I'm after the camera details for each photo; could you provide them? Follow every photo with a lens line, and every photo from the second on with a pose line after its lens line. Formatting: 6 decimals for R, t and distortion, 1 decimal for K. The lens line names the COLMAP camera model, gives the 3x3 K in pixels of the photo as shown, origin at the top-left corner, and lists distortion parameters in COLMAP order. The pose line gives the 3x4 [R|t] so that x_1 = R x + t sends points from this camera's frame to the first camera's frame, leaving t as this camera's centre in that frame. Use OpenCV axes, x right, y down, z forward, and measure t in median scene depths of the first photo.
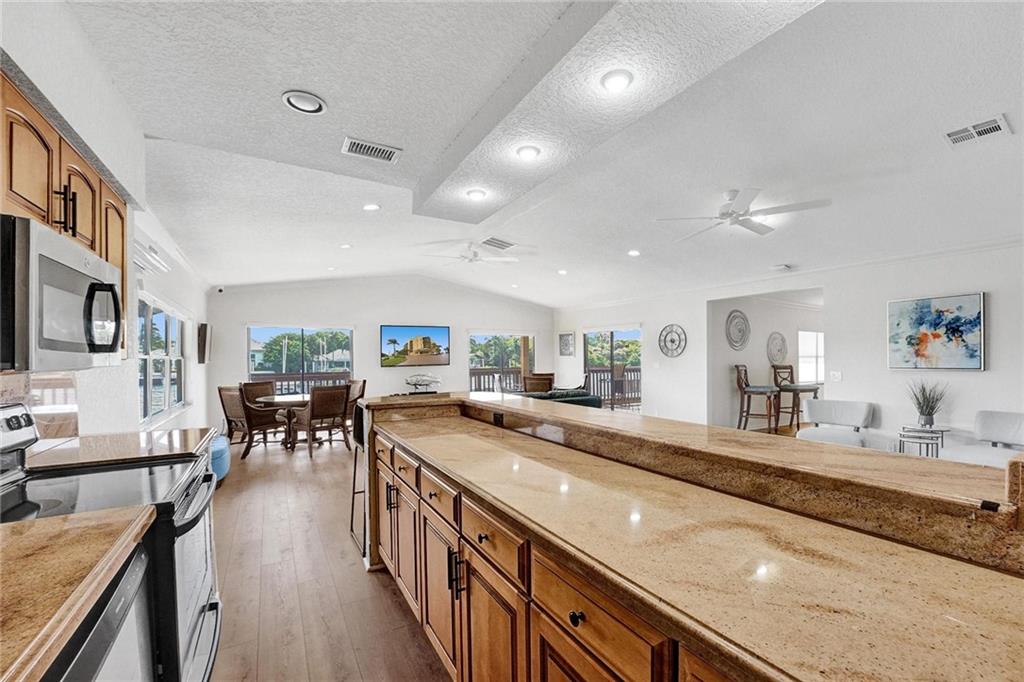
lens RADIAL K [[416.3, 0, 520.6], [0, 416.3, 357.7], [0, 0, 1]] dist [-0.026123, 0.000559]
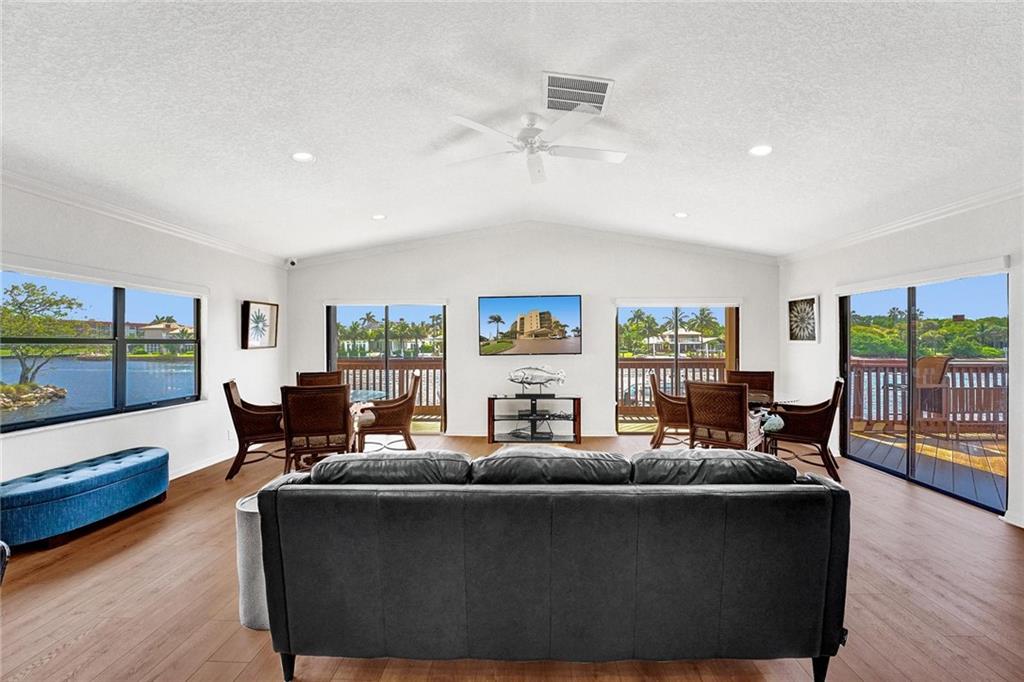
lens RADIAL K [[416.3, 0, 517.6], [0, 416.3, 343.0], [0, 0, 1]] dist [-0.026123, 0.000559]
pose [[0.845722, 0.005108, -0.533599, 0.096447], [-0.003164, 0.999985, 0.004557, -0.002529], [0.533614, -0.002166, 0.845725, 0.411278]]
